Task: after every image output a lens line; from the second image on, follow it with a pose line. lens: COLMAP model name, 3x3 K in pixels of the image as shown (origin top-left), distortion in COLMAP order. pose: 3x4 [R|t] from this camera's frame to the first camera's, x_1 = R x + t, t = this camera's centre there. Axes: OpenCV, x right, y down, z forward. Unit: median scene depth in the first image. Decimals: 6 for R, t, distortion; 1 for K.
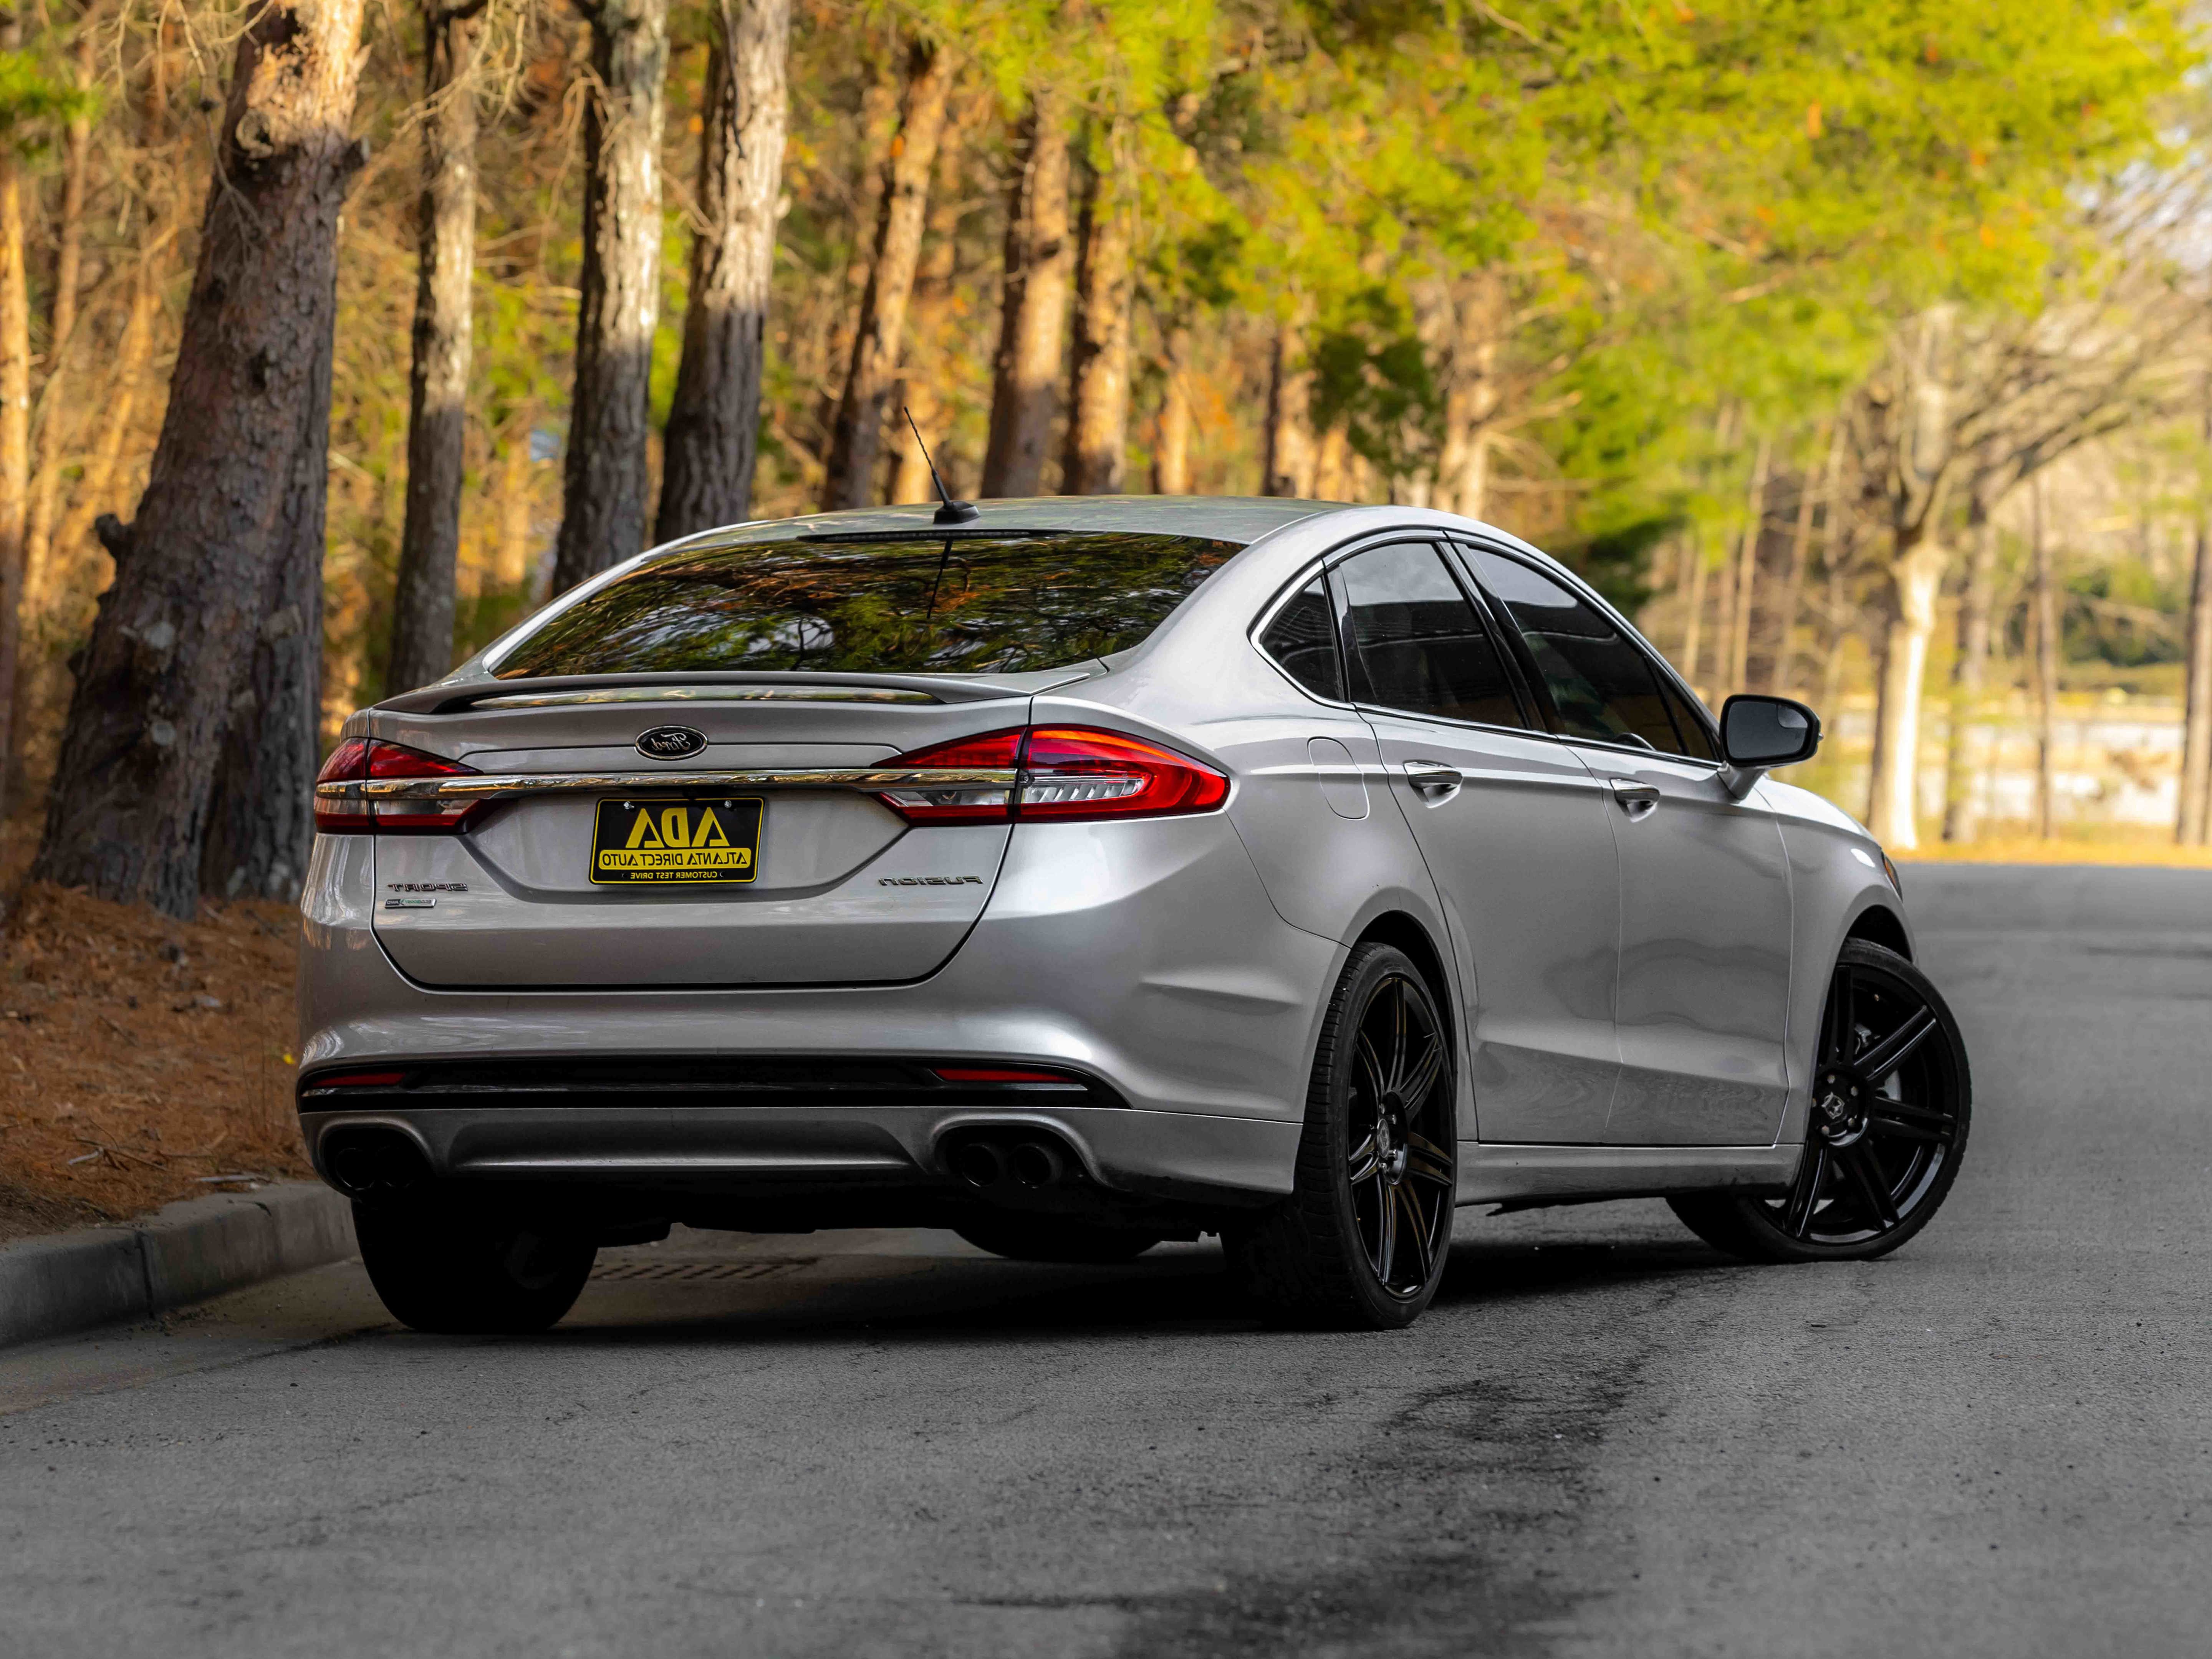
lens RADIAL K [[12654.7, 0, 1106.0], [0, 12654.7, 829.5], [0, 0, 1]] dist [-0.235335, 1.095269]
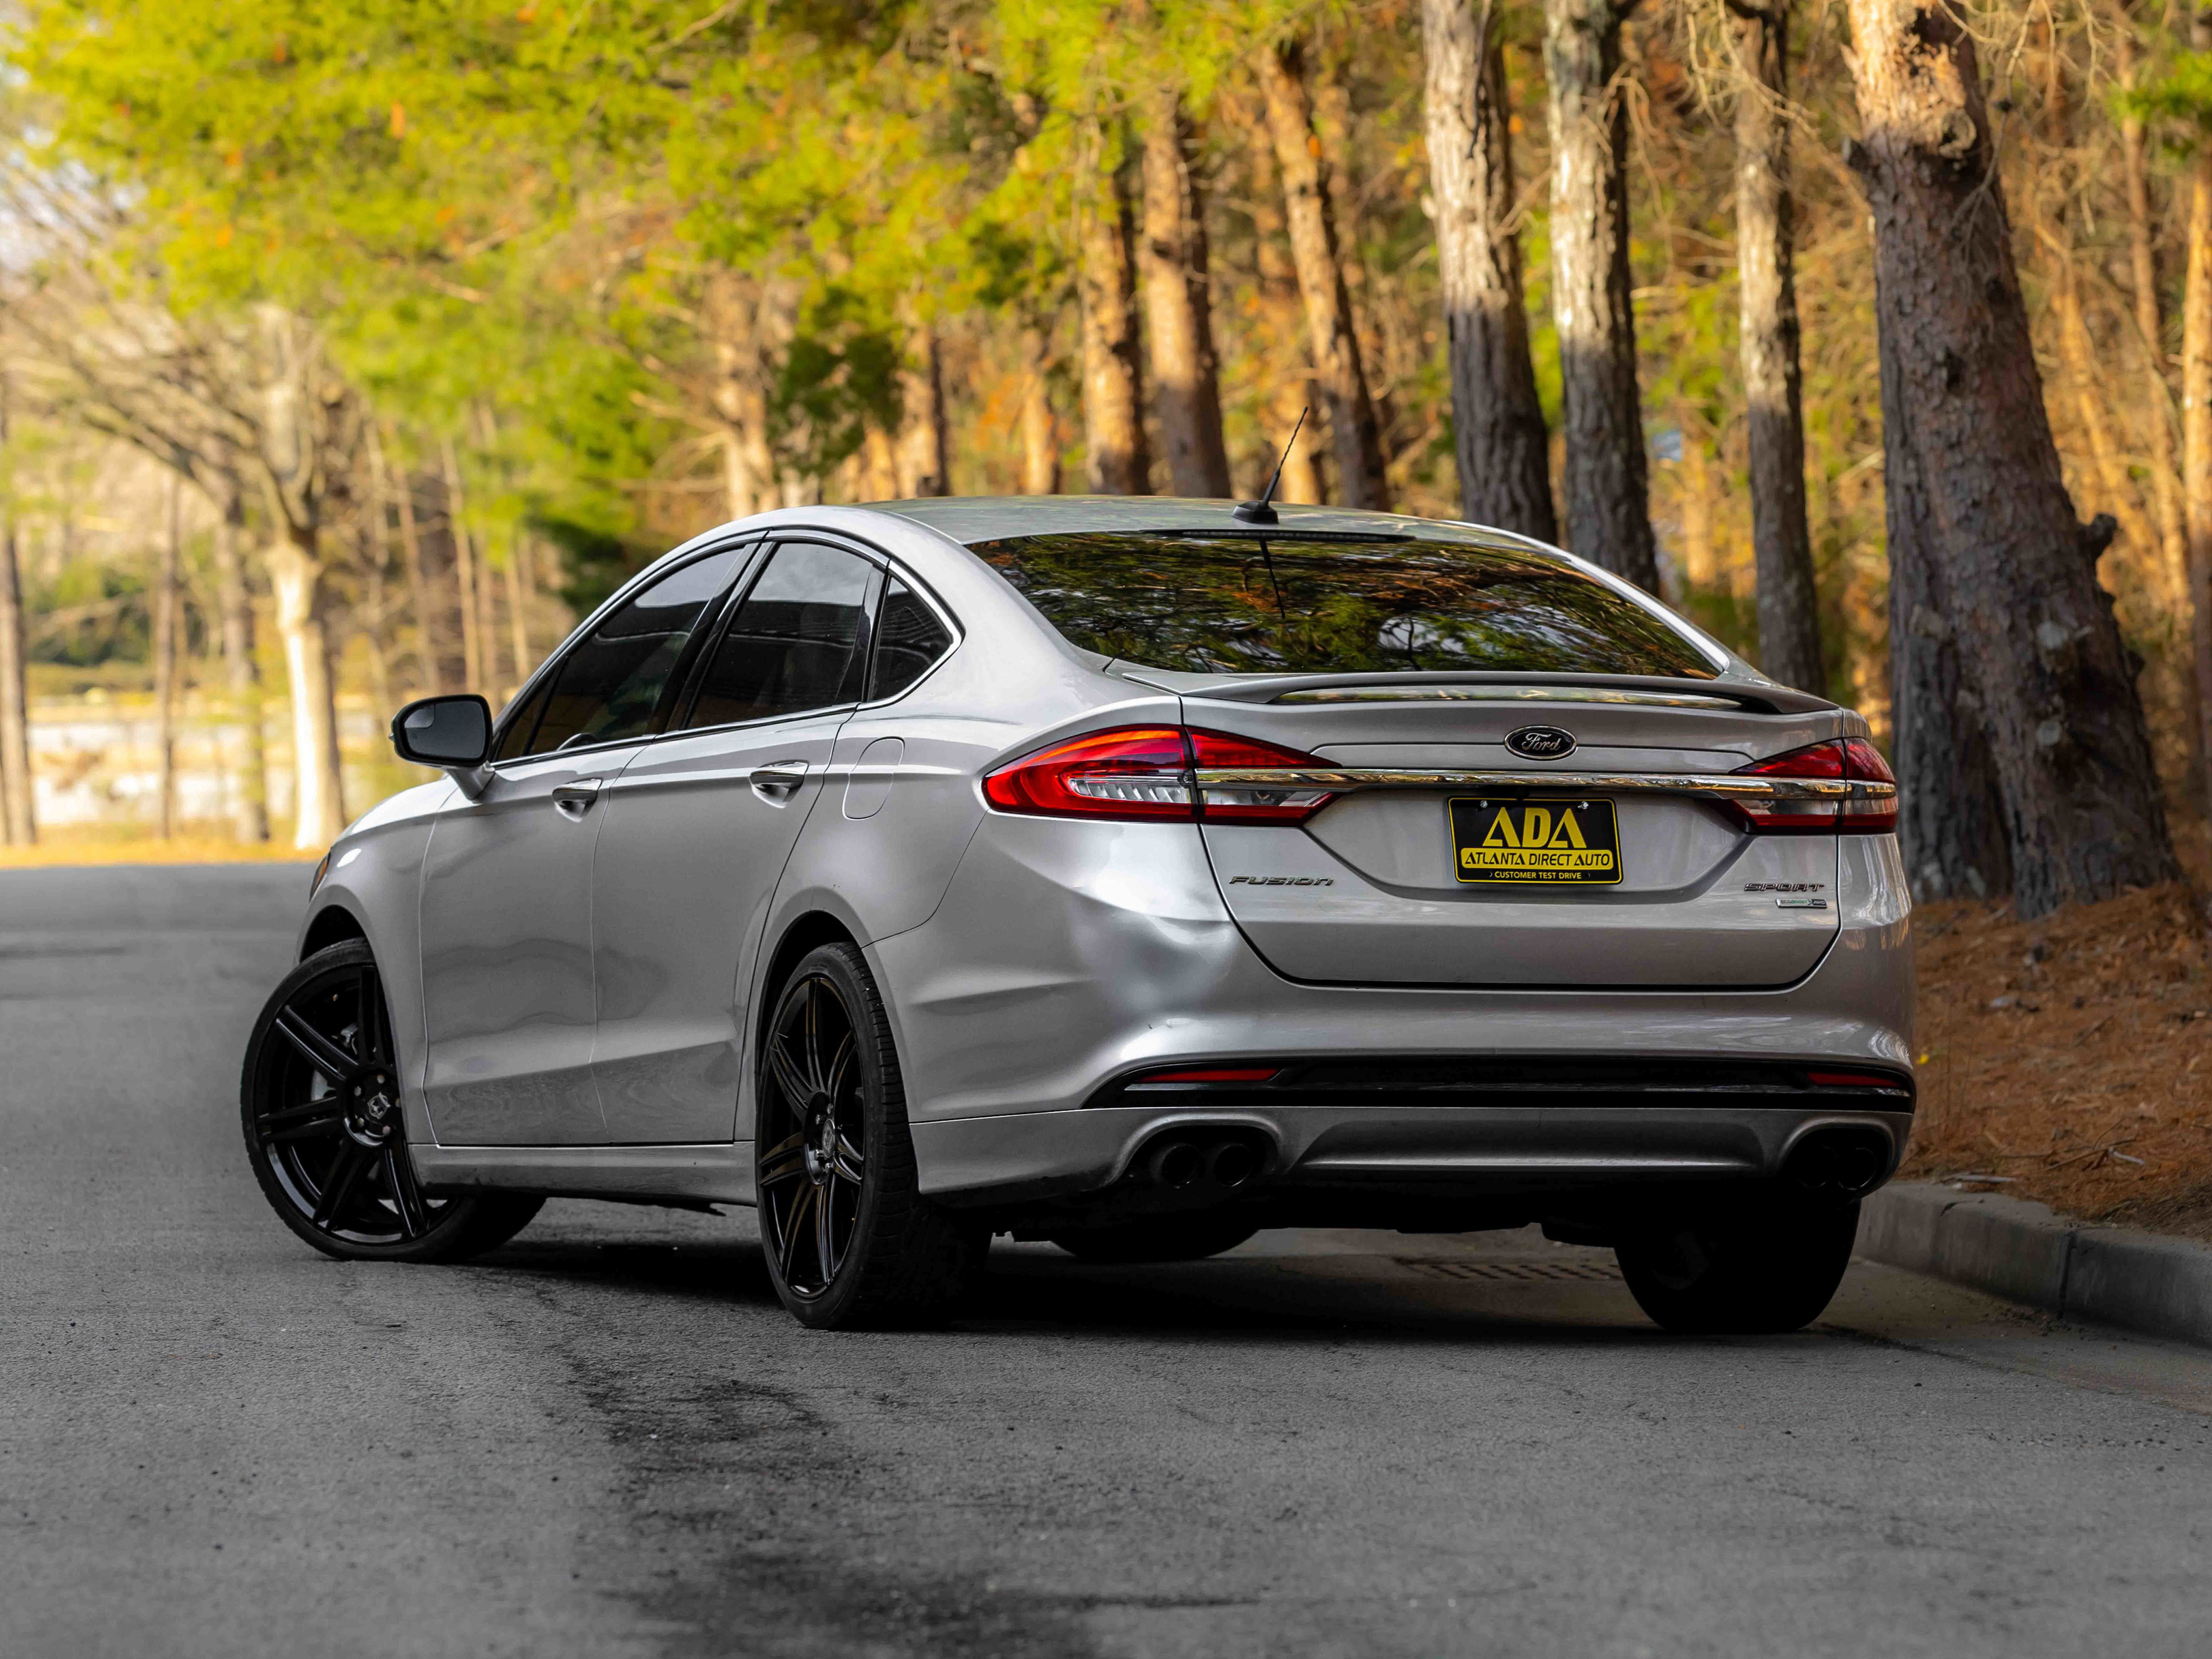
lens RADIAL K [[12654.7, 0, 1106.0], [0, 12654.7, 829.5], [0, 0, 1]] dist [-0.235335, 1.095269]
pose [[0.749867, 0.028983, 0.660953, -0.718309], [-0.028993, 0.999520, -0.010936, 0.011878], [-0.660953, -0.010962, 0.750347, 0.271387]]
